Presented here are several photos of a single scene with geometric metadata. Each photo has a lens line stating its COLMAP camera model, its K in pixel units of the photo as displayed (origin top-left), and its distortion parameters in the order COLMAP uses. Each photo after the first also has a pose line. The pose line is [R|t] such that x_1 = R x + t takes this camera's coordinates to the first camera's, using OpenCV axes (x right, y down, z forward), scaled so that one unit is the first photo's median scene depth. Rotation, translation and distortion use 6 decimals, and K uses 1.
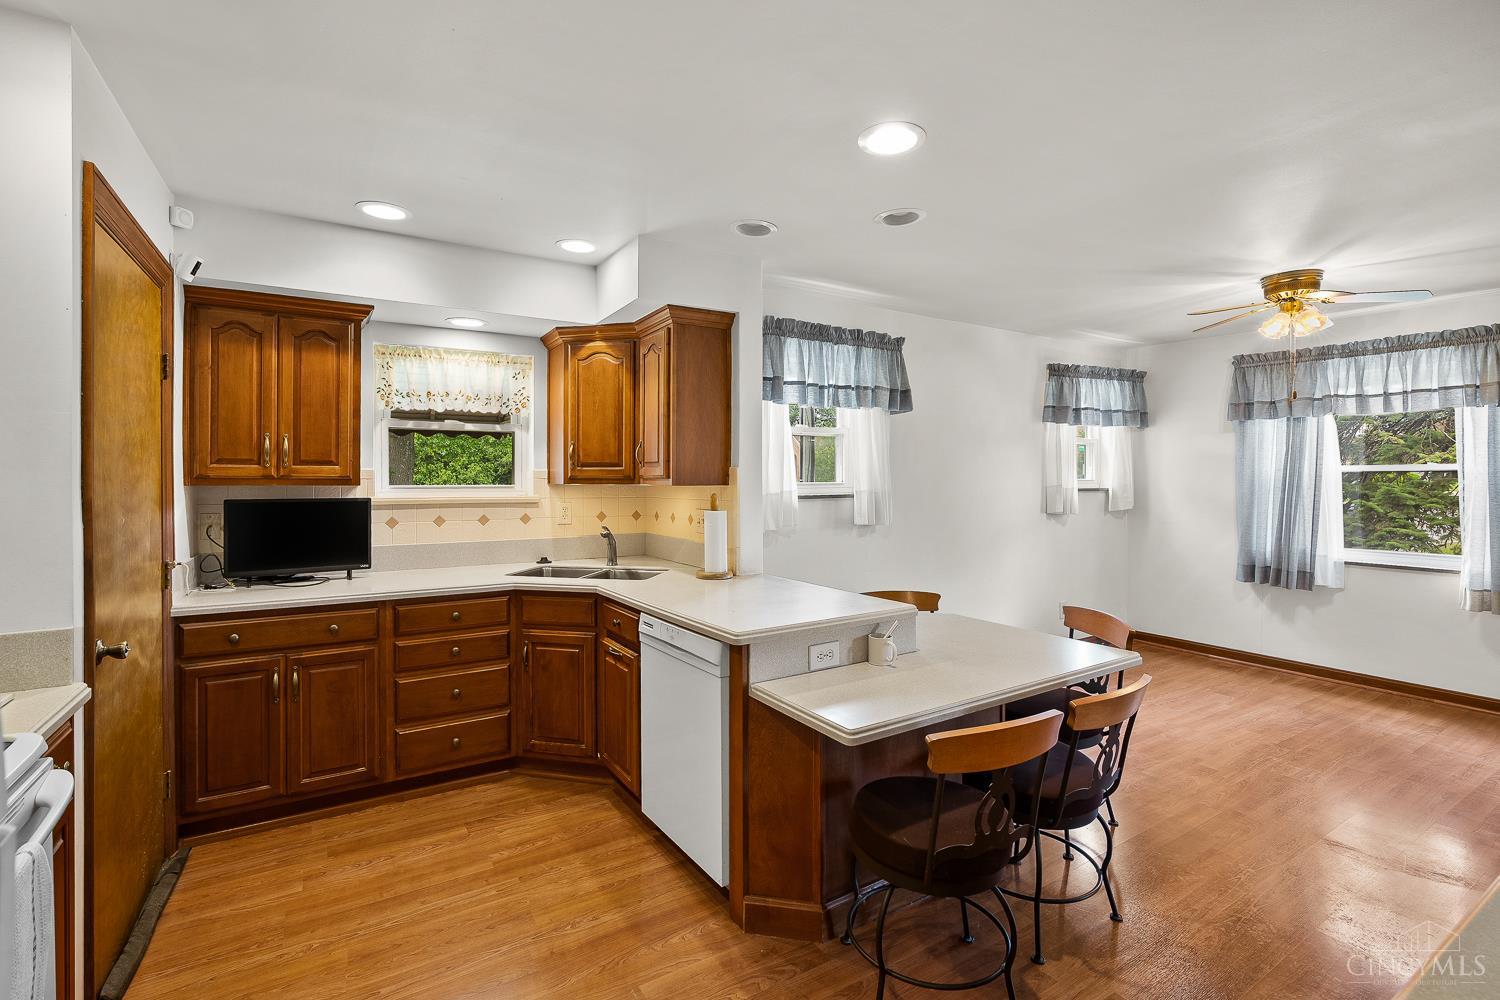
lens RADIAL K [[678.1, 0, 752.6], [0, 678.1, 475.2], [0, 0, 1]] dist [0.000108, 0.000010]
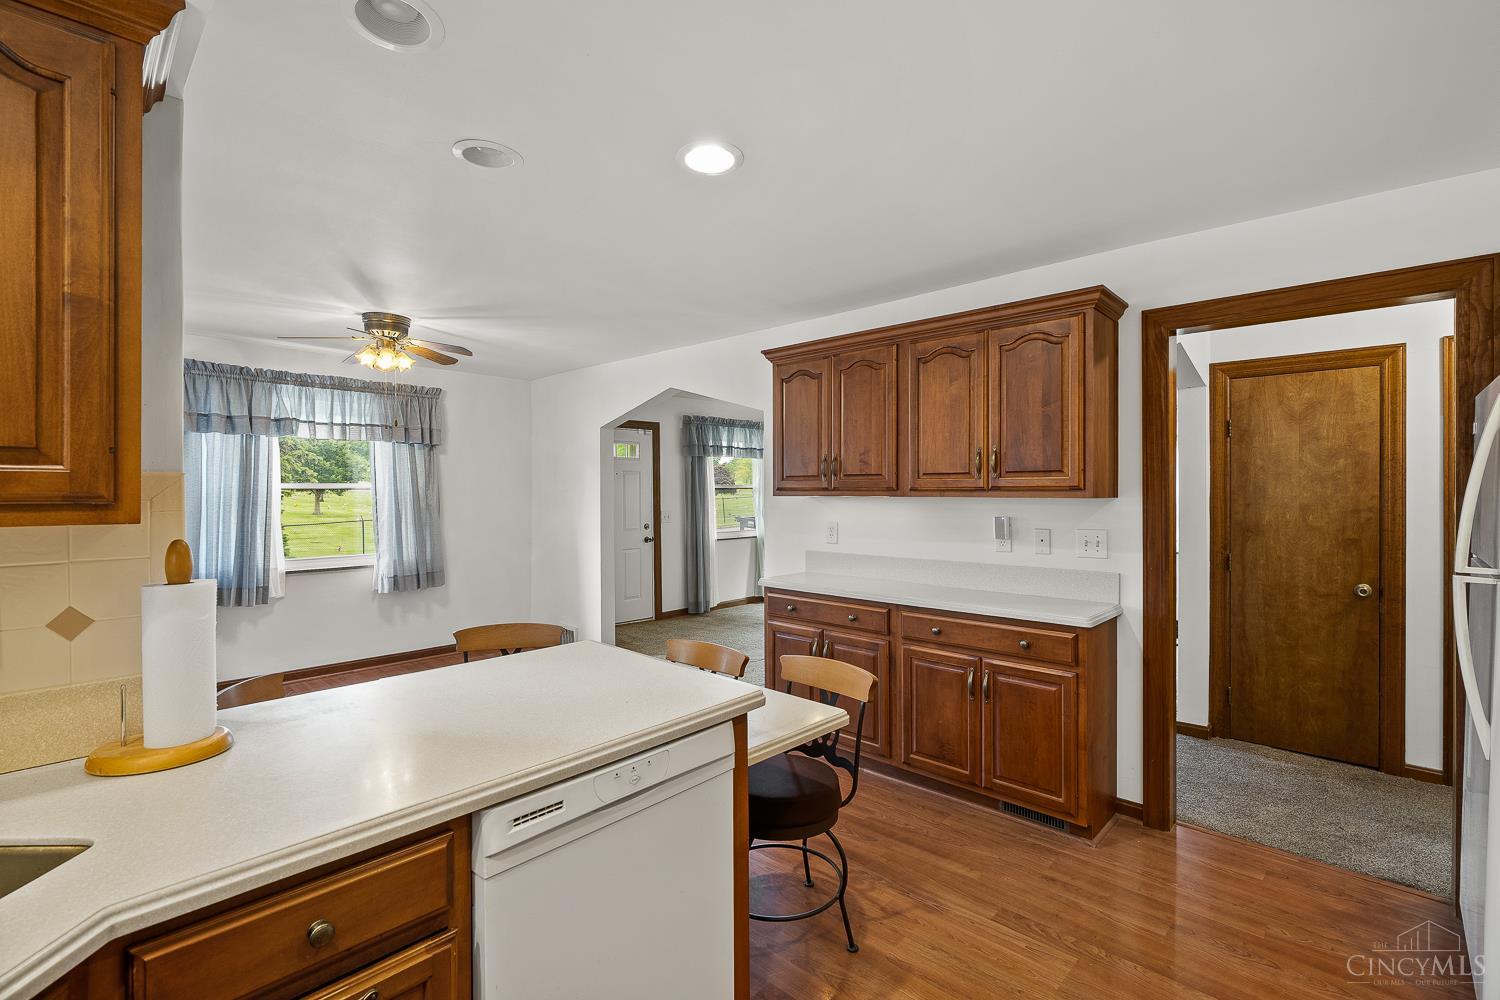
lens RADIAL K [[667.2, 0, 750.0], [0, 667.2, 500.0], [0, 0, 1]] dist [-0.000700, -0.000021]
pose [[-0.259430, -0.014268, 0.965657, -0.363567], [0.007045, 0.999836, 0.016666, -0.000341], [-0.965736, 0.011126, -0.259287, 0.562828]]
